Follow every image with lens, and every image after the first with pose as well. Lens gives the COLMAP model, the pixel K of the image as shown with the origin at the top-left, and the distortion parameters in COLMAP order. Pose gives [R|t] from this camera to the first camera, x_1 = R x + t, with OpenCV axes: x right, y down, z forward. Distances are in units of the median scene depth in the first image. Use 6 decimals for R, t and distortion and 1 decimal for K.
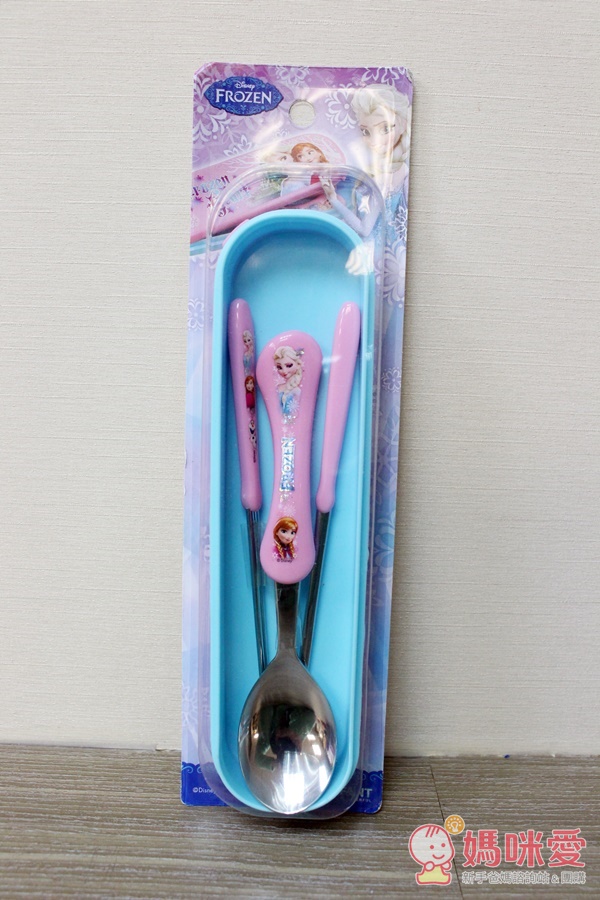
lens RADIAL K [[739.5, 0, 320.0], [0, 739.5, 461.9], [0, 0, 1]] dist [-0.160250, 0.110424]
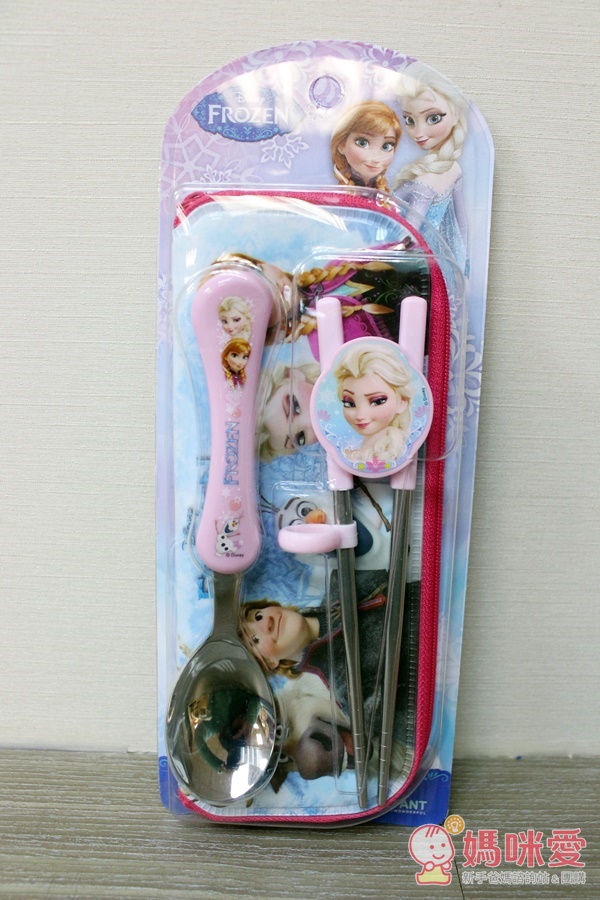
lens RADIAL K [[739.5, 0, 320.0], [0, 739.5, 461.9], [0, 0, 1]] dist [-0.160250, 0.110424]
pose [[0.999987, -0.002880, 0.004171, 0.009957], [0.002609, 0.997961, 0.063768, -0.018202], [-0.004346, -0.063756, 0.997956, 0.141460]]
